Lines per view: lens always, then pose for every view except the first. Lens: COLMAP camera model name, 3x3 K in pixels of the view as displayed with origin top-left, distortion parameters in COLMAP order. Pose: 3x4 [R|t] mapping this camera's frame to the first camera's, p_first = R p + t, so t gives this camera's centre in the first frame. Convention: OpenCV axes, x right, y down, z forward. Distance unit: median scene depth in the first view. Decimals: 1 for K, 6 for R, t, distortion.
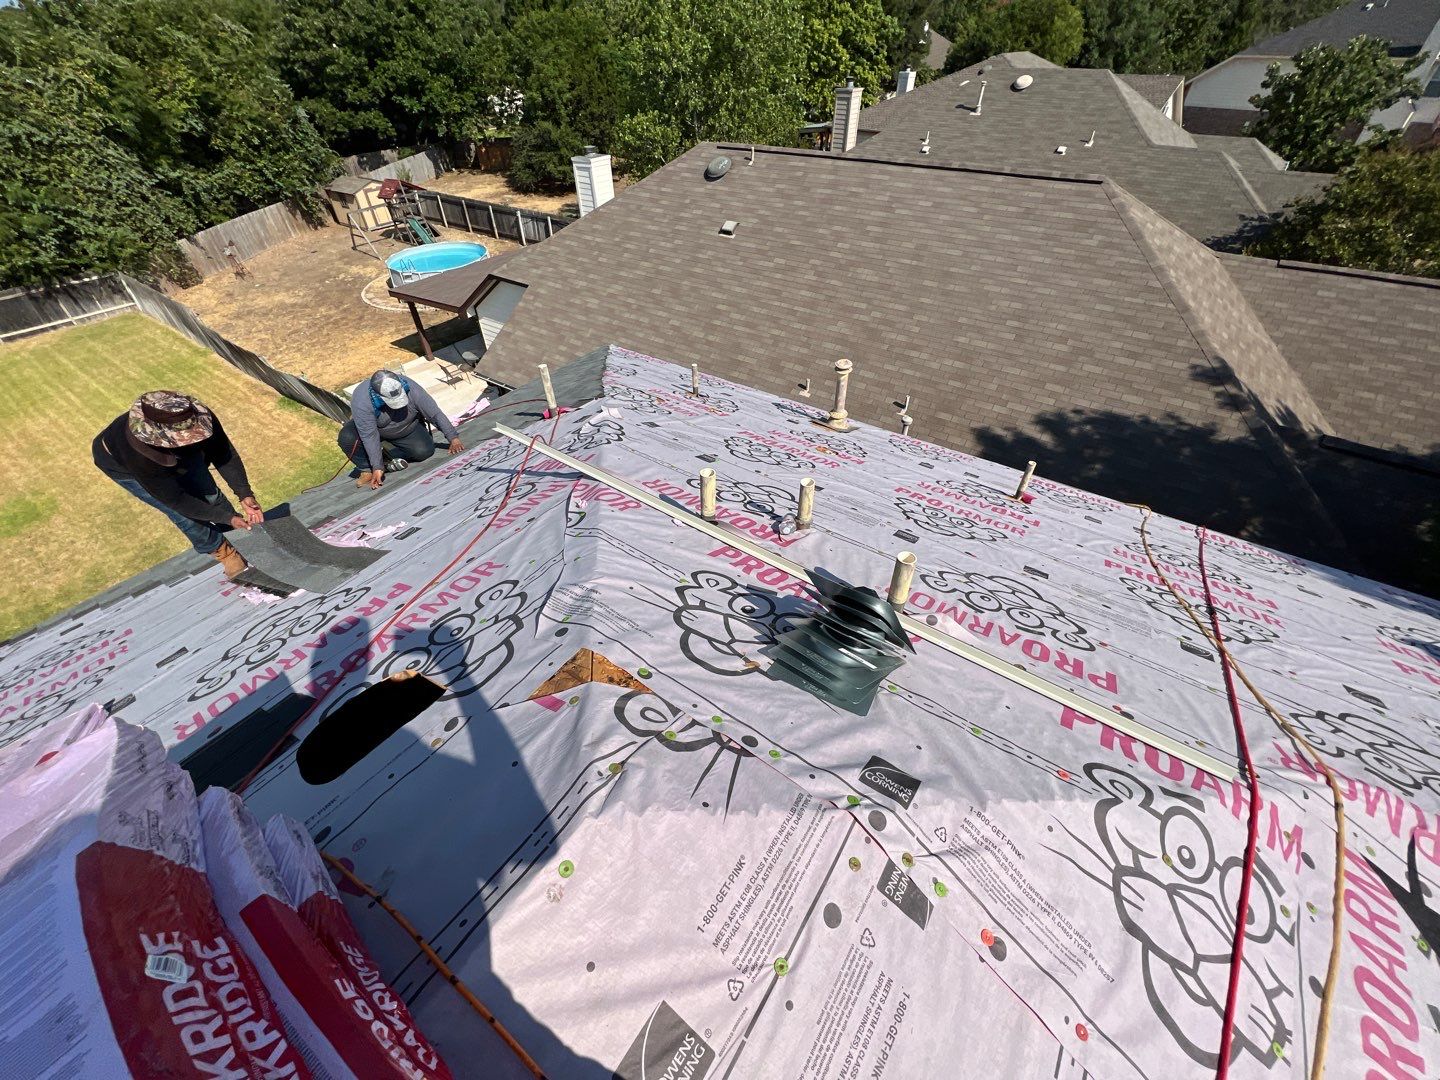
lens RADIAL K [[578.7, 0, 717.4], [0, 578.7, 531.7], [0, 0, 1]] dist [-0.002661, 0.000917]
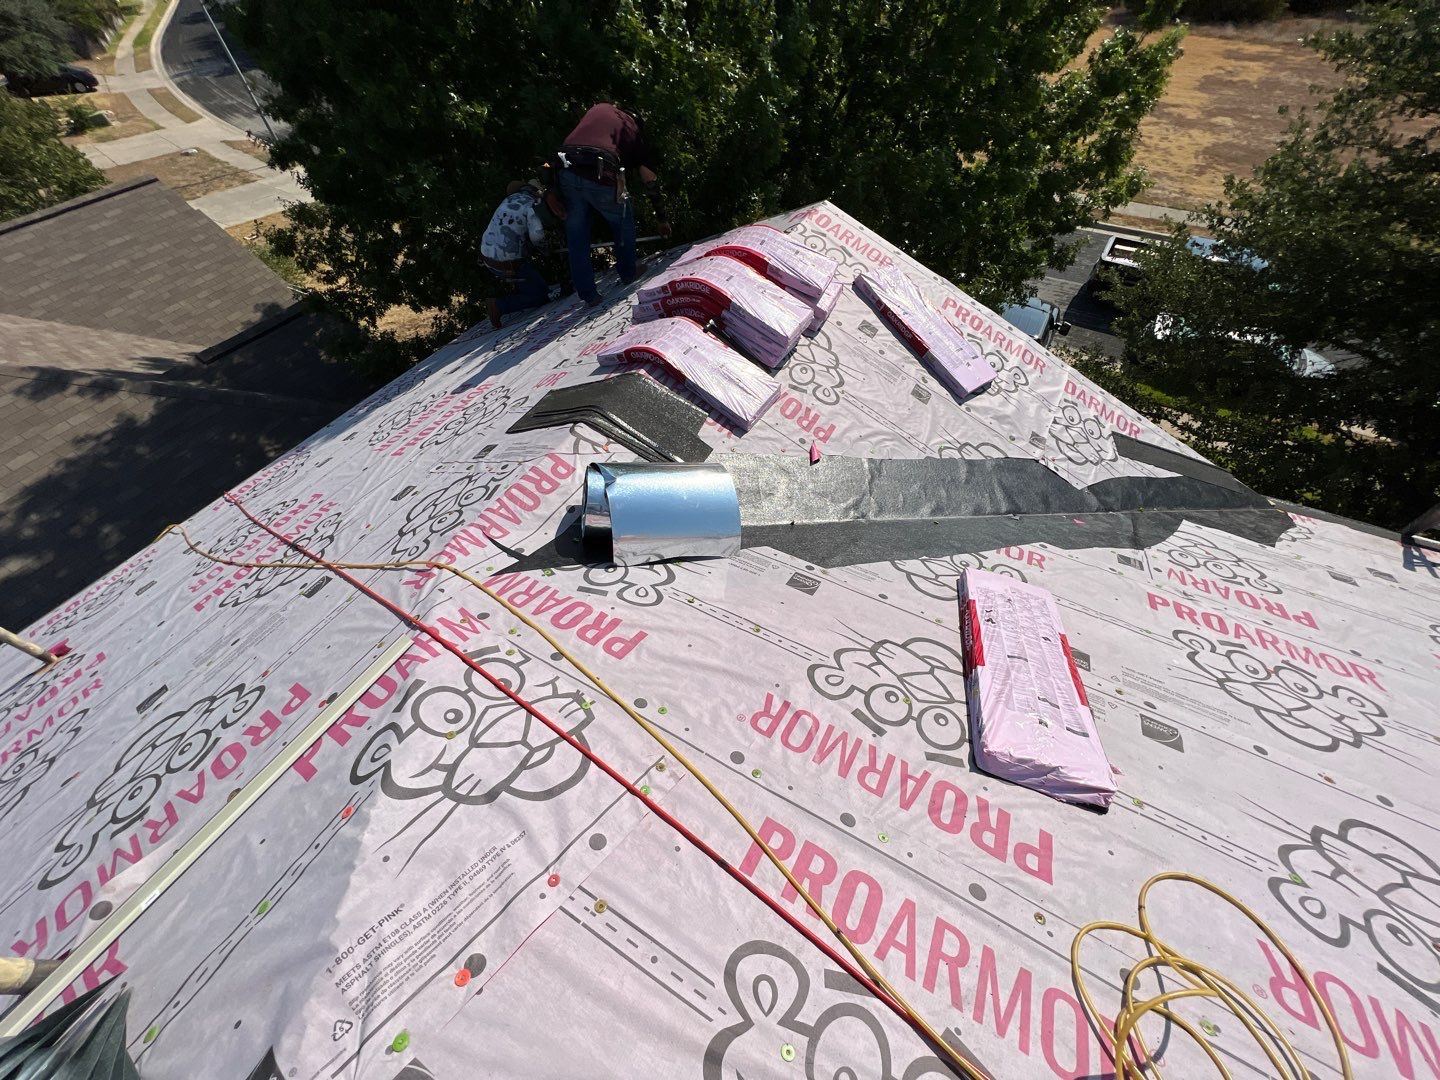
lens RADIAL K [[578.7, 0, 717.4], [0, 578.7, 531.7], [0, 0, 1]] dist [-0.002661, 0.000917]
pose [[-0.087329, -0.752506, 0.652770, 0.184711], [0.697130, 0.421920, 0.579649, 0.071120], [-0.711606, 0.505686, 0.487749, -0.061626]]
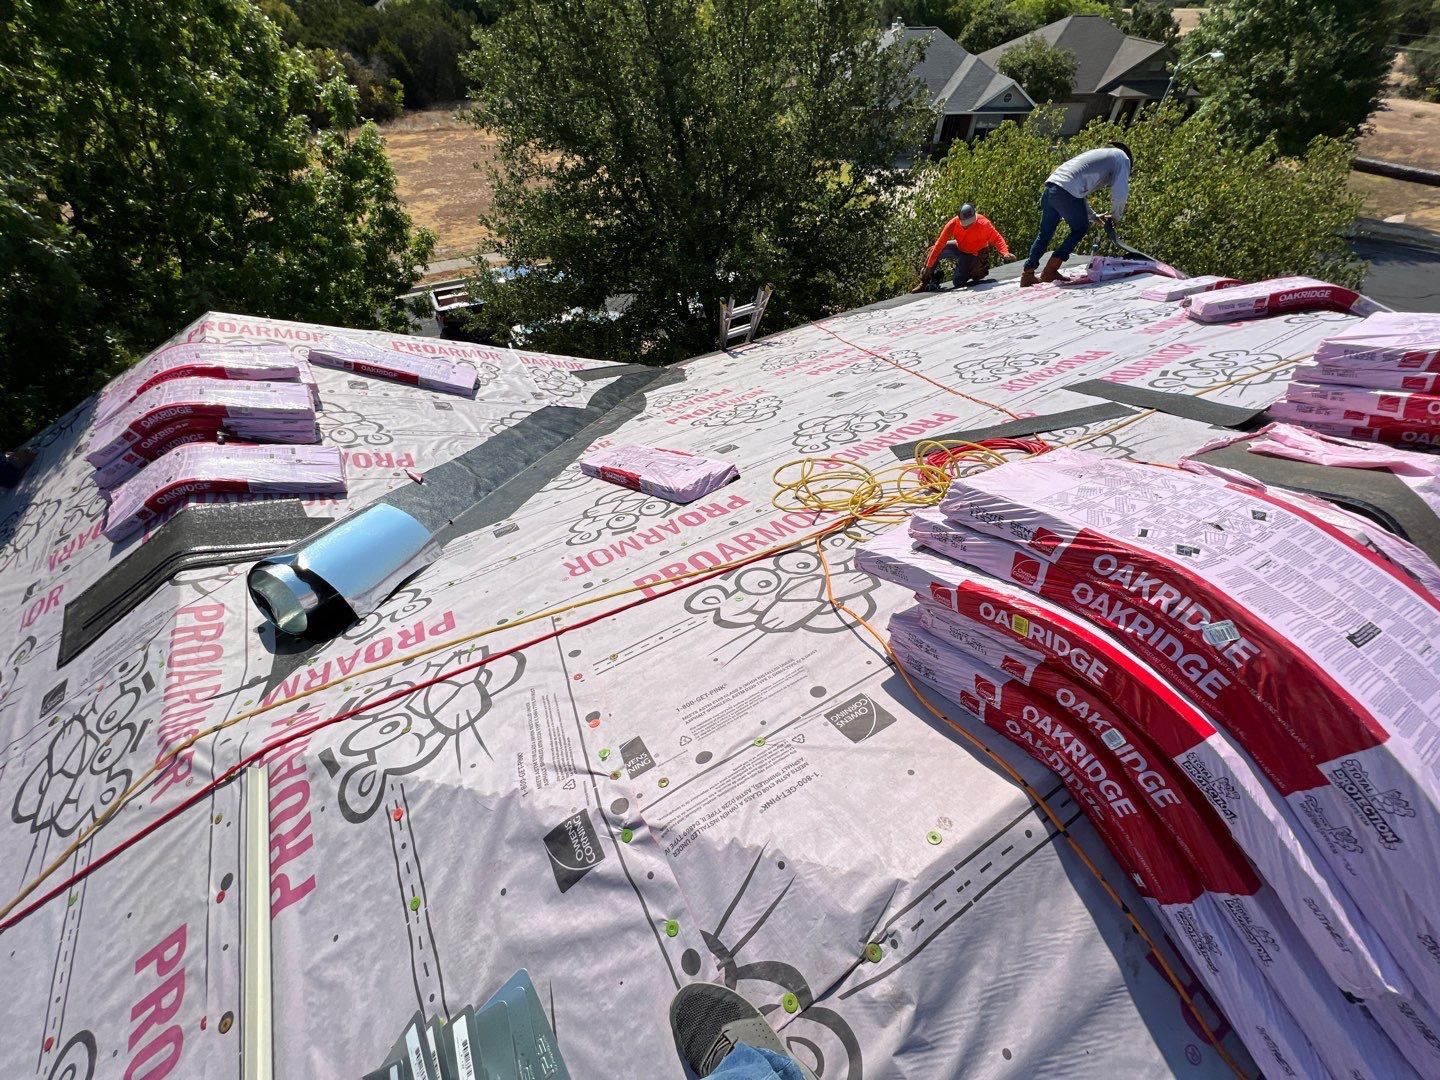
lens RADIAL K [[578.7, 0, 717.4], [0, 578.7, 531.7], [0, 0, 1]] dist [-0.002661, 0.000917]
pose [[-0.910382, -0.278458, 0.306047, -0.031050], [0.289028, 0.101321, 0.951944, -0.252334], [-0.296086, 0.955089, -0.011759, 0.264180]]
